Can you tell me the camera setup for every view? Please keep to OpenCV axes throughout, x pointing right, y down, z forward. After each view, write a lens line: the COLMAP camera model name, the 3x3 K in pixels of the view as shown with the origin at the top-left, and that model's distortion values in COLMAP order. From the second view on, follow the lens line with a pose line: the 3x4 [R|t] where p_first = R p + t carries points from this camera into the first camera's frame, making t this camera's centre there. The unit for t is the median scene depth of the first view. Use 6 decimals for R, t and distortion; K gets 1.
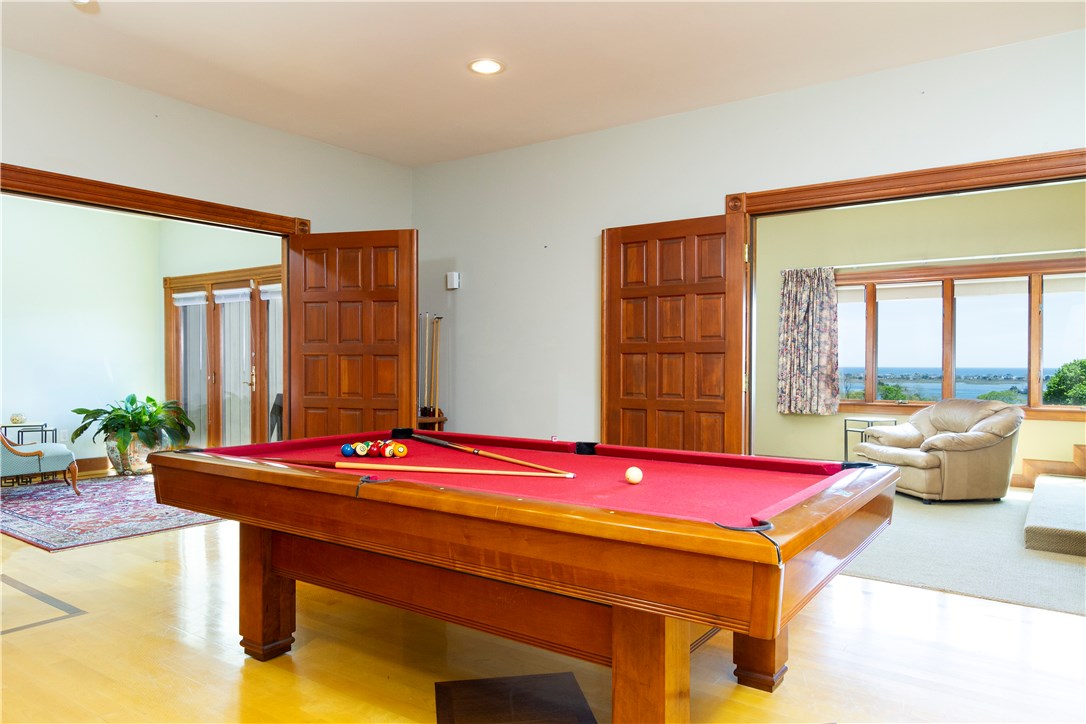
lens RADIAL K [[723.1, 0, 542.0], [0, 723.1, 369.9], [0, 0, 1]] dist [0.000726, 0.002566]
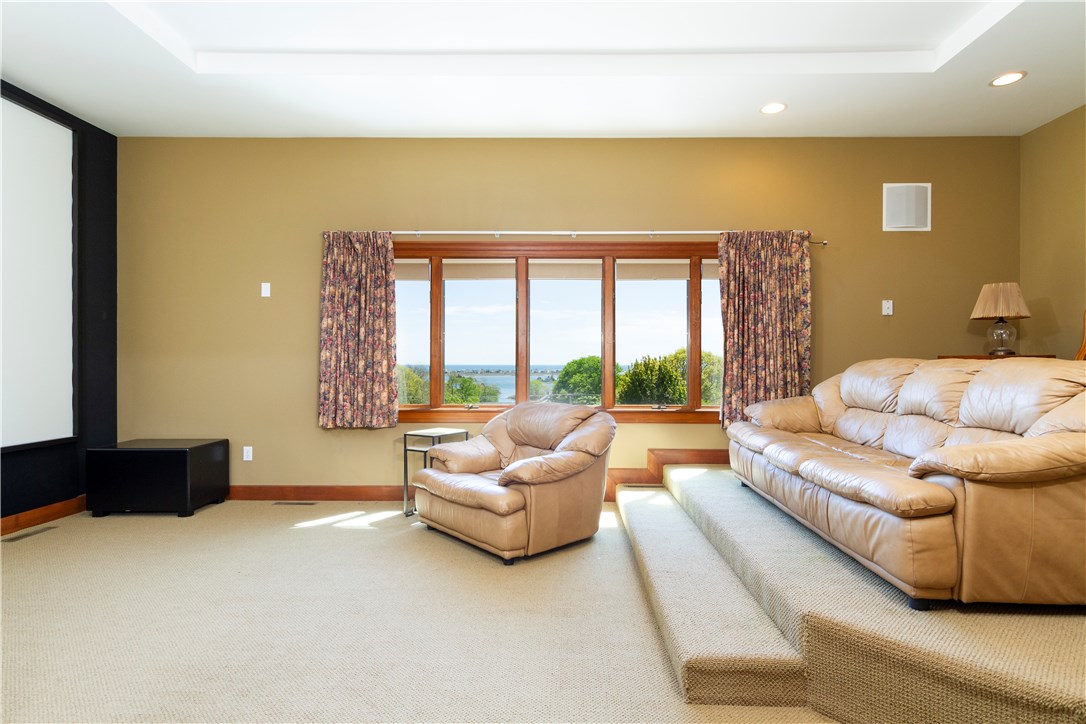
lens RADIAL K [[554.8, 0, 543.0], [0, 554.8, 362.0], [0, 0, 1]] dist [0.001557, 0.000235]
pose [[0.832566, -0.003123, 0.553917, 0.209186], [0.008624, 0.999936, -0.007324, 0.000202], [-0.553859, 0.010875, 0.832540, 0.421649]]
